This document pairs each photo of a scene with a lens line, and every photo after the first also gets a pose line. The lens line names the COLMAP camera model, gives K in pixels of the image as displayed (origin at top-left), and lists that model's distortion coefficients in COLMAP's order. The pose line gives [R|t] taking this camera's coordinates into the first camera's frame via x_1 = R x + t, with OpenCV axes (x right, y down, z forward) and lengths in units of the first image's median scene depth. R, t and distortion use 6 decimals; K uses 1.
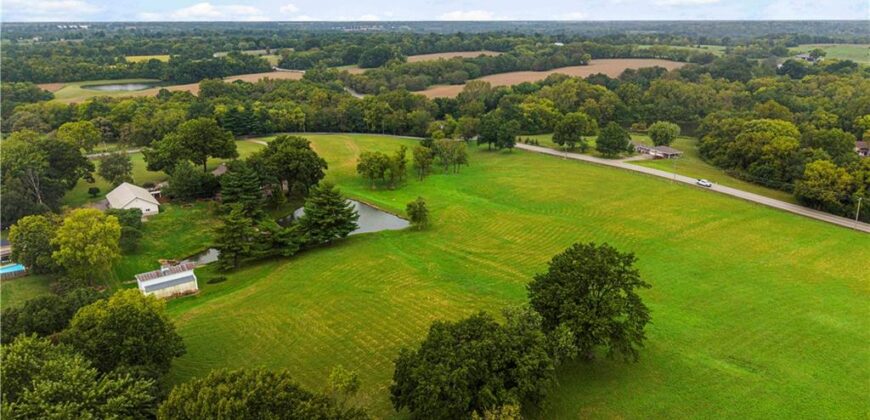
lens RADIAL K [[553.6, 0, 435.0], [0, 553.6, 210.0], [0, 0, 1]] dist [0.001518, -0.001769]
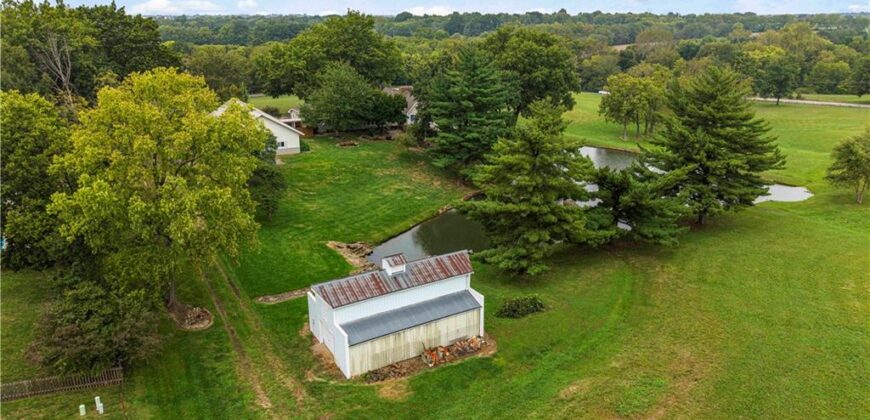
lens RADIAL K [[553.6, 0, 435.0], [0, 553.6, 210.0], [0, 0, 1]] dist [0.001518, -0.001769]
pose [[0.993978, 0.030719, -0.105185, -0.399658], [-0.030942, 0.999521, -0.000490, 0.067140], [0.105120, 0.003742, 0.994453, 0.635478]]
